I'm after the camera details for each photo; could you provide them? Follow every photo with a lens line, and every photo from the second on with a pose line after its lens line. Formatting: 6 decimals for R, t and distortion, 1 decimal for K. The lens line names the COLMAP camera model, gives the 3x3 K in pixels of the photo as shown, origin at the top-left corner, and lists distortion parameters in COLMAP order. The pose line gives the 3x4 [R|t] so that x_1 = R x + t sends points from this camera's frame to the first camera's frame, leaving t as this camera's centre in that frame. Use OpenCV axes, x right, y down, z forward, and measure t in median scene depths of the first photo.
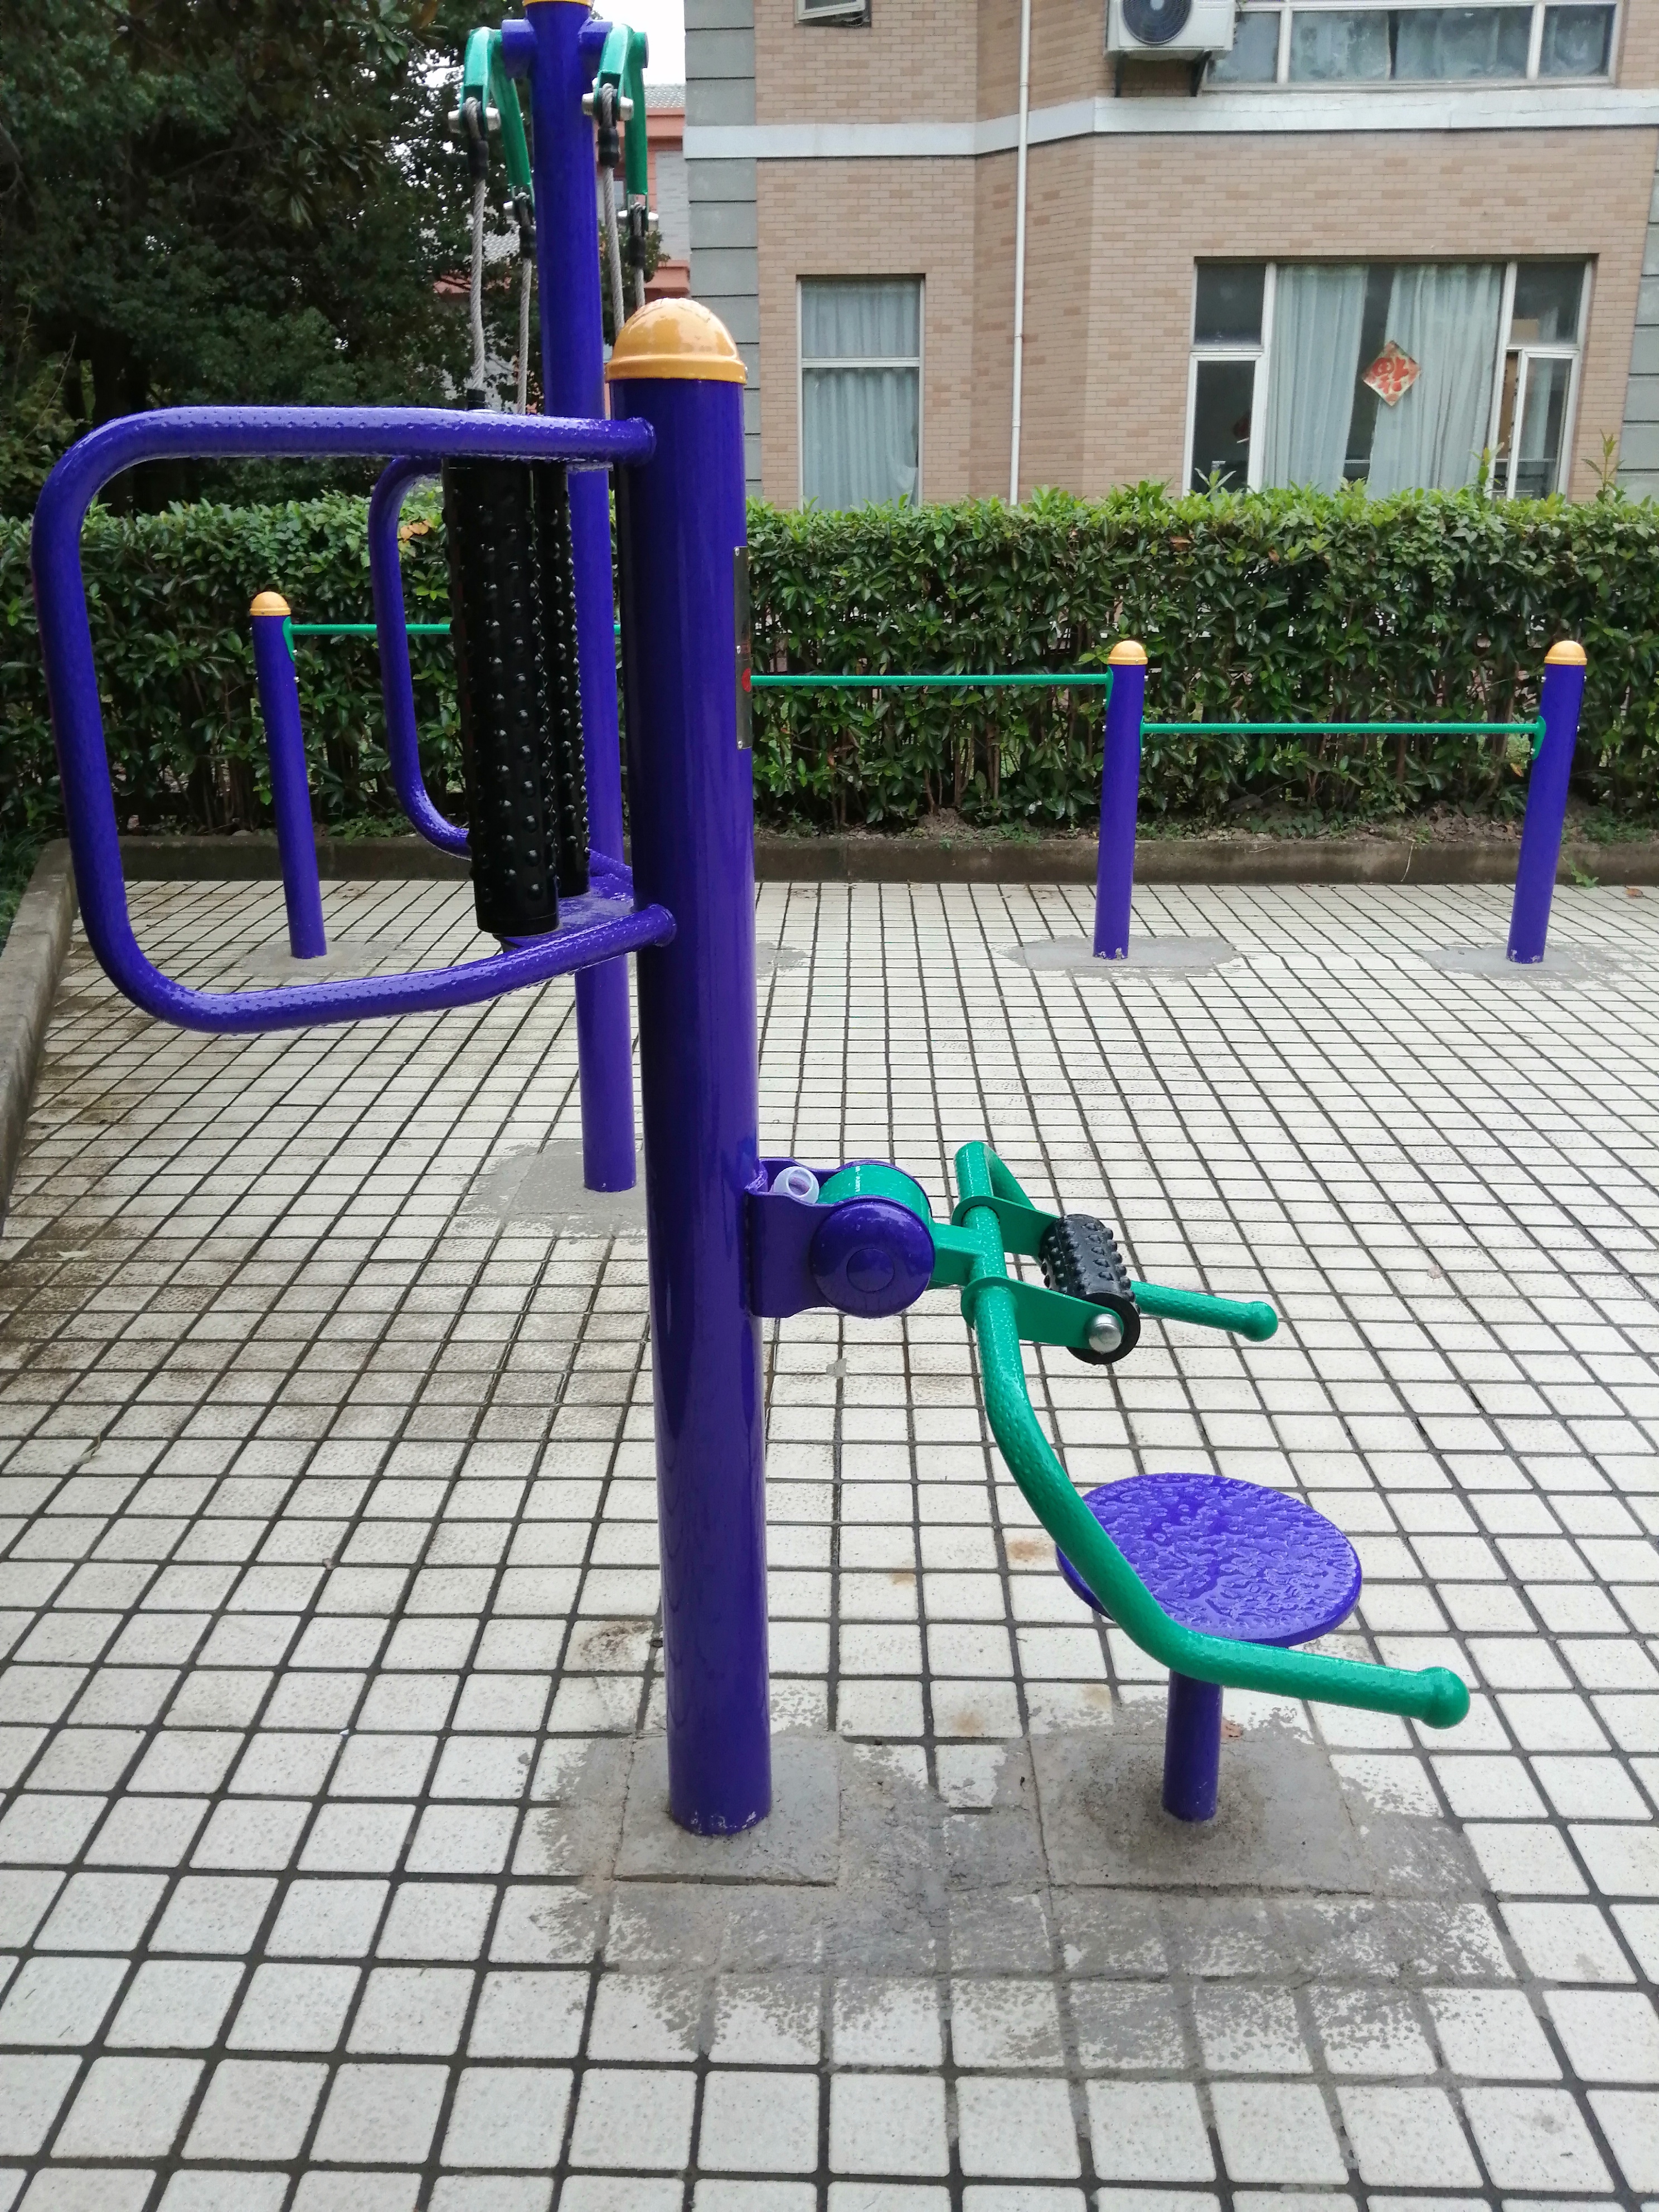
lens RADIAL K [[1767.0, 0, 797.8], [0, 1767.0, 1115.3], [0, 0, 1]] dist [0.036725, -0.076290]
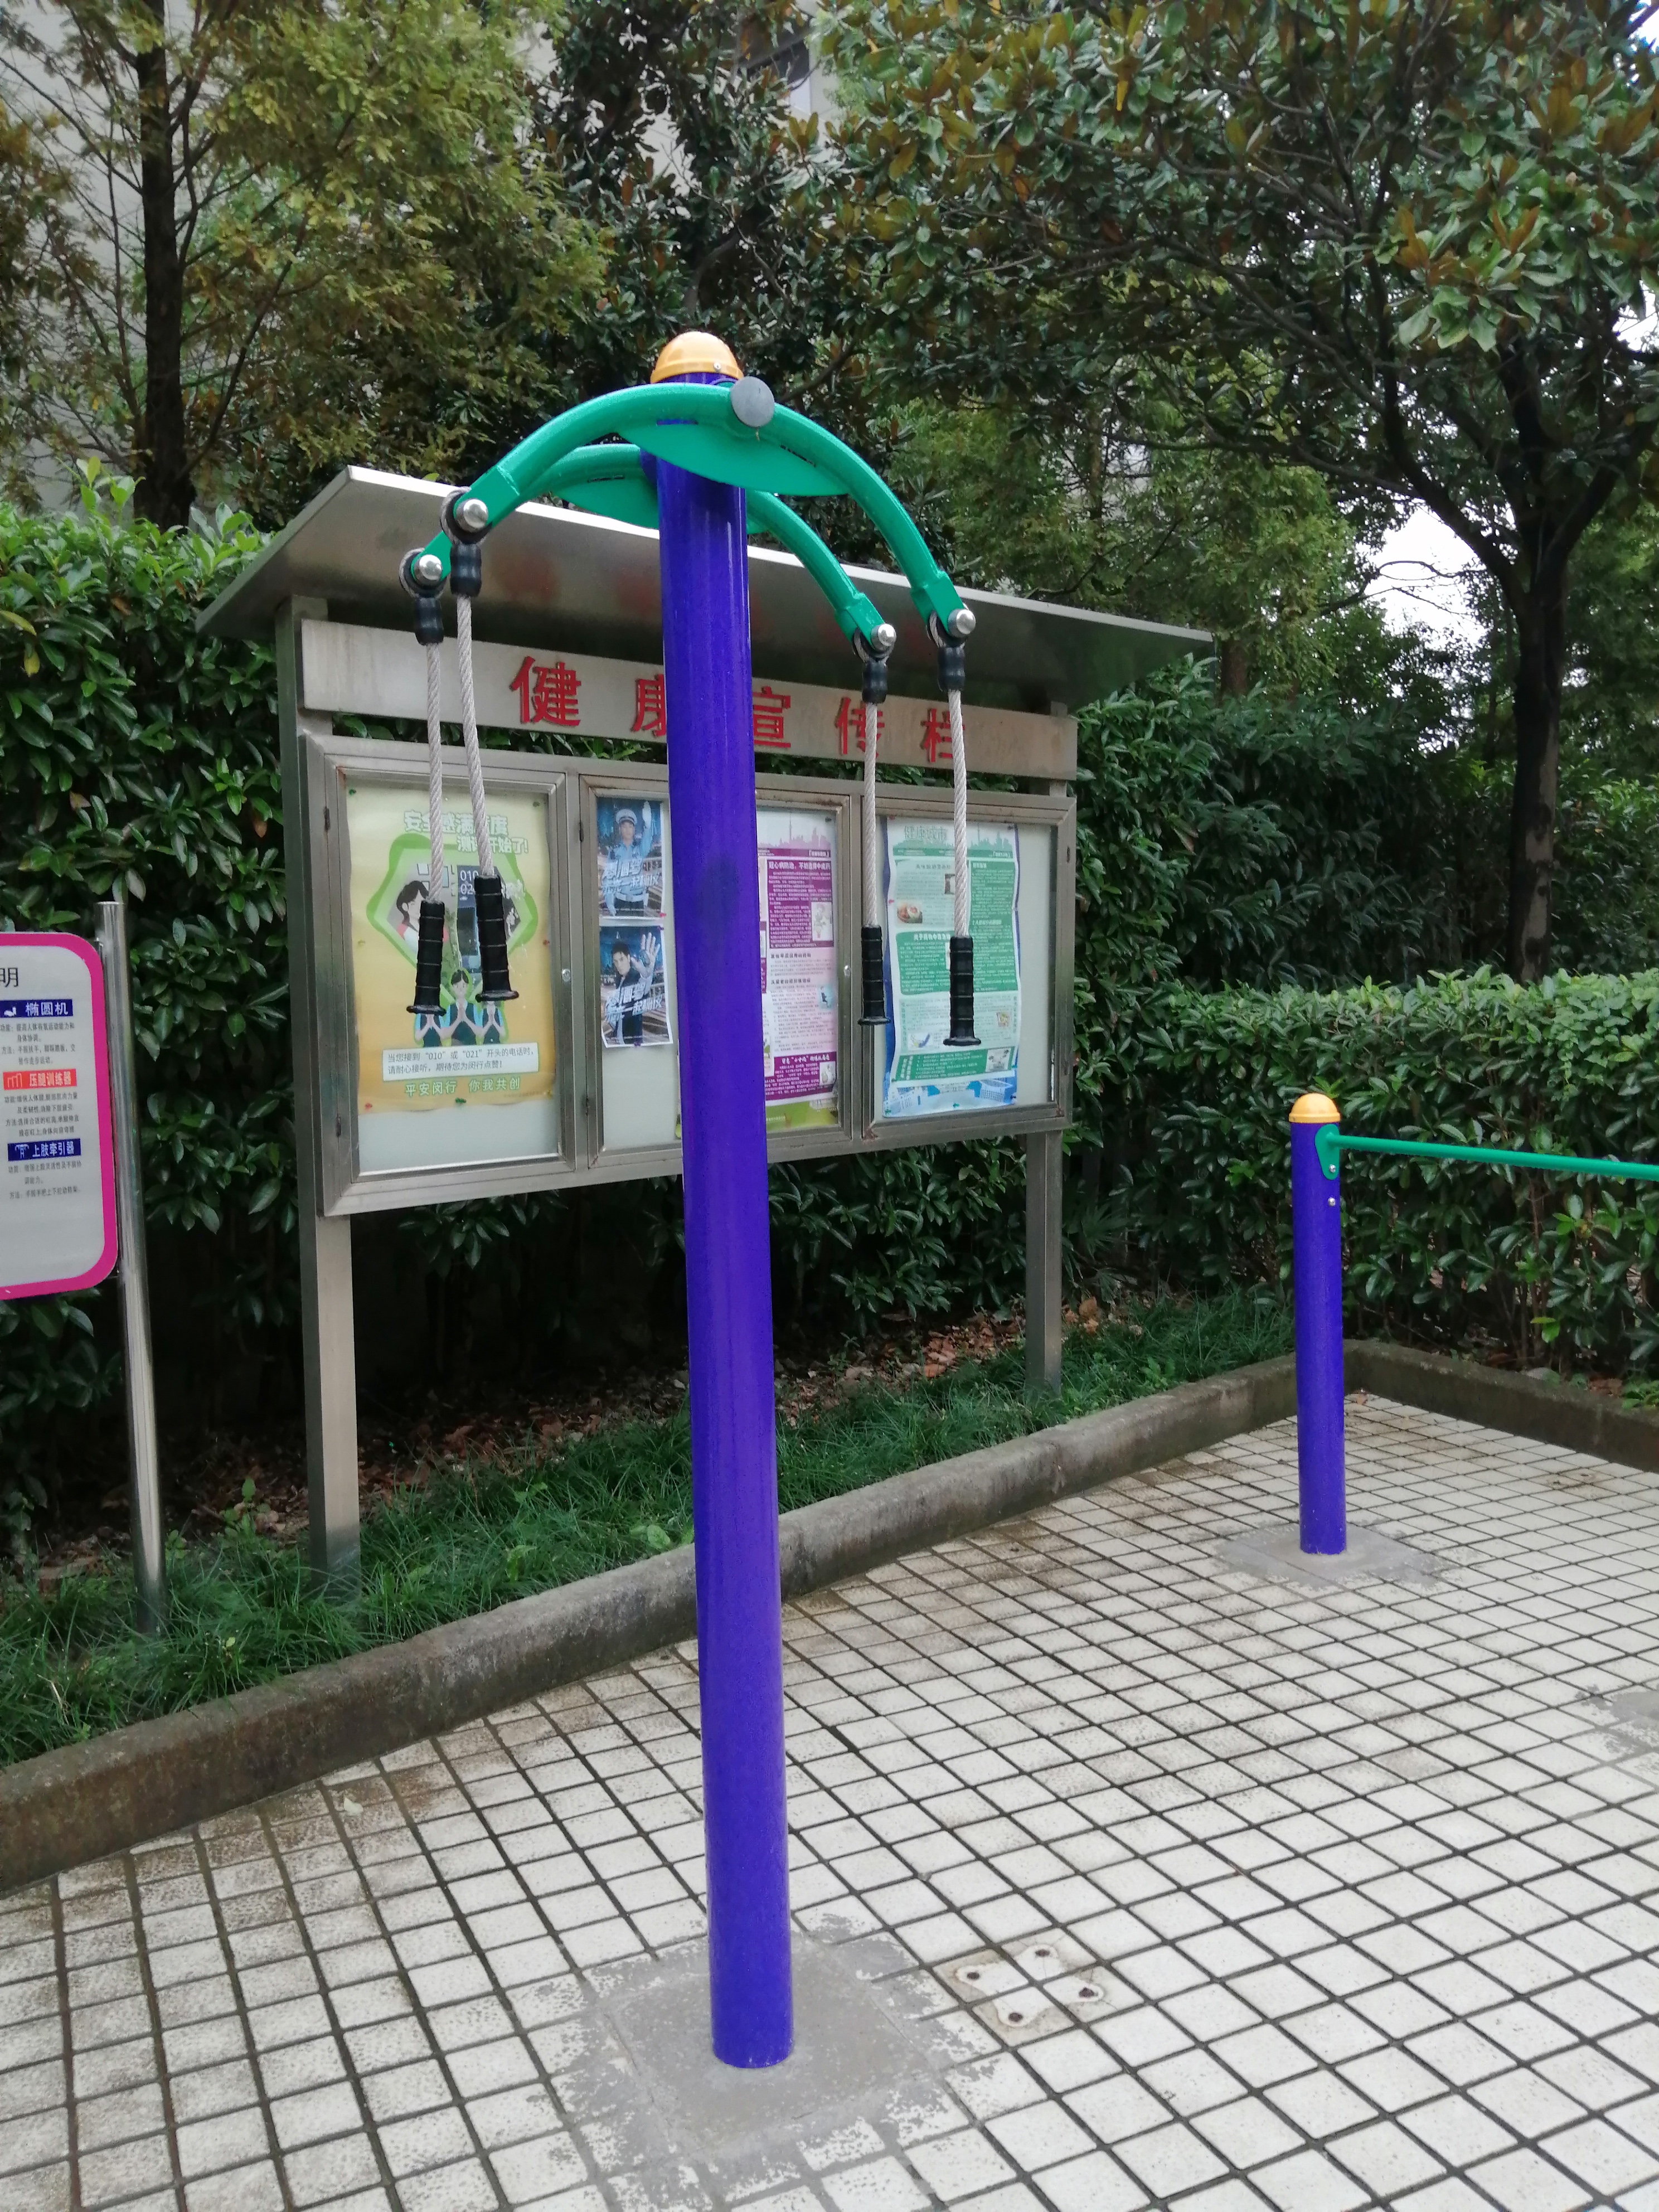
lens RADIAL K [[1767.0, 0, 812.9], [0, 1767.0, 1118.9], [0, 0, 1]] dist [0.036725, -0.076290]
pose [[0.447094, 0.060368, -0.892447, 0.257368], [-0.264422, 0.962049, -0.067393, -0.138363], [0.854510, 0.266114, 0.446089, 0.367762]]
